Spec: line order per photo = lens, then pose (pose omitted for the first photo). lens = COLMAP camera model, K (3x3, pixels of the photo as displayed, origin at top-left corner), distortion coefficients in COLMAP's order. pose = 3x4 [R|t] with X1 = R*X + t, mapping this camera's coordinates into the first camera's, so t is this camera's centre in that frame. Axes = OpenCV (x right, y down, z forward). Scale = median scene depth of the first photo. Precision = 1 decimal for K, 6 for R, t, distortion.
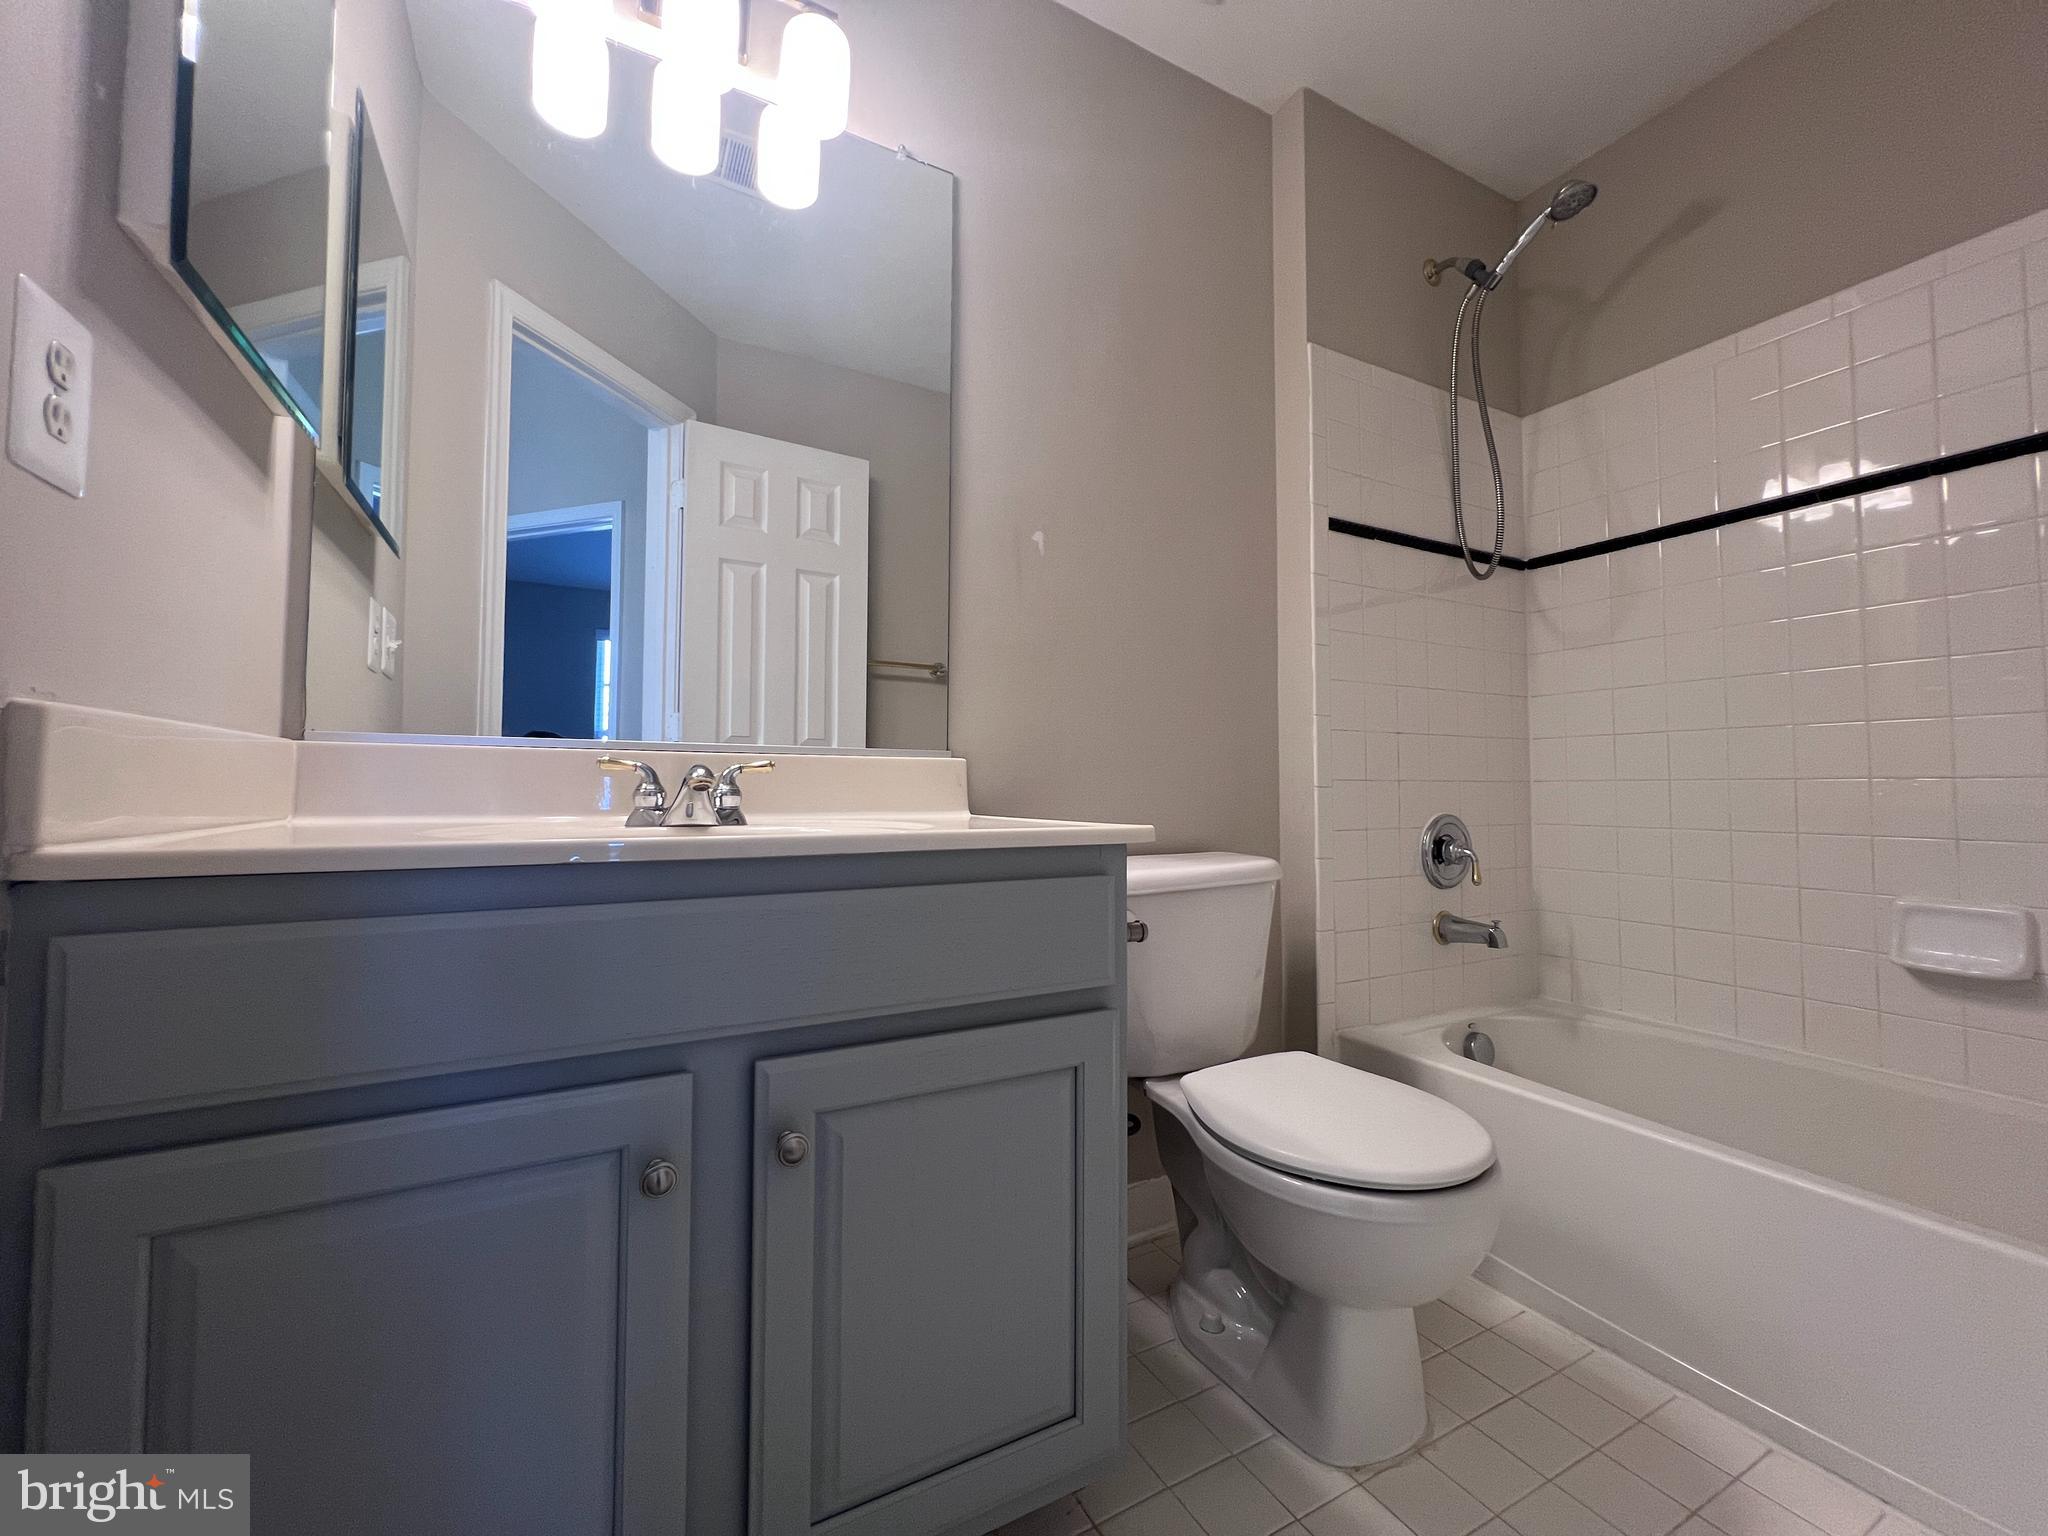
lens RADIAL K [[826.4, 0, 1022.2], [0, 826.4, 755.3], [0, 0, 1]] dist [0.002565, 0.000304]
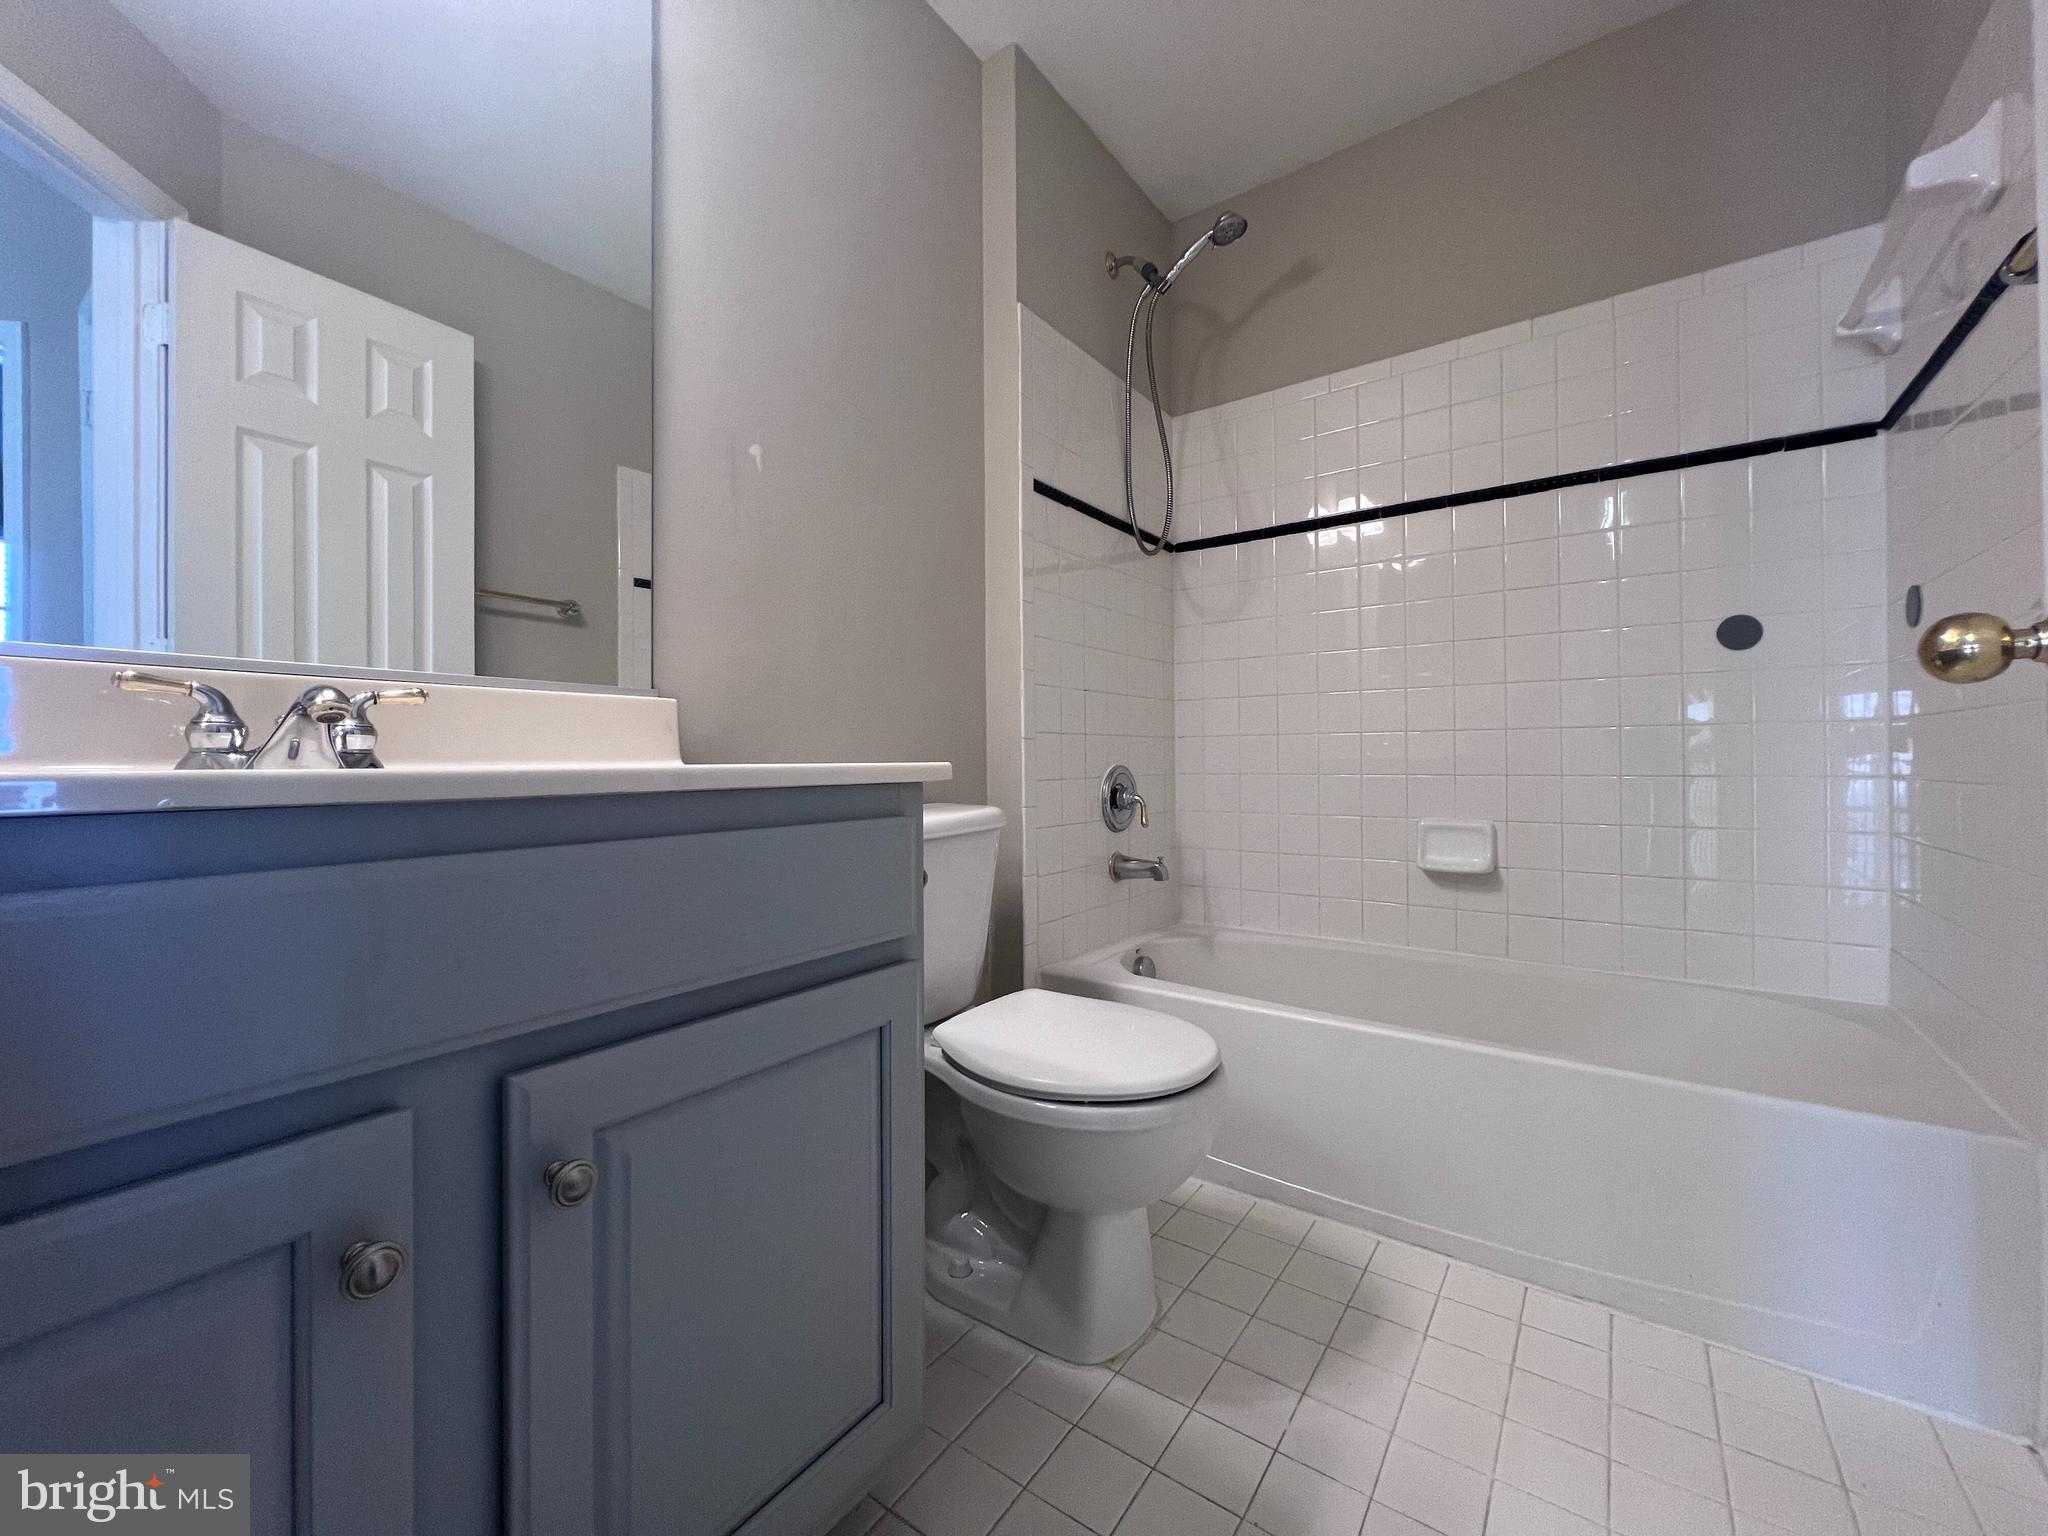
lens RADIAL K [[826.0, 0, 1022.5], [0, 826.0, 755.3], [0, 0, 1]] dist [-0.000446, 0.000138]
pose [[0.900137, -0.005695, 0.435570, -0.097020], [-0.009866, 0.999391, 0.033456, 0.024617], [-0.435495, -0.034413, 0.899533, 0.067031]]
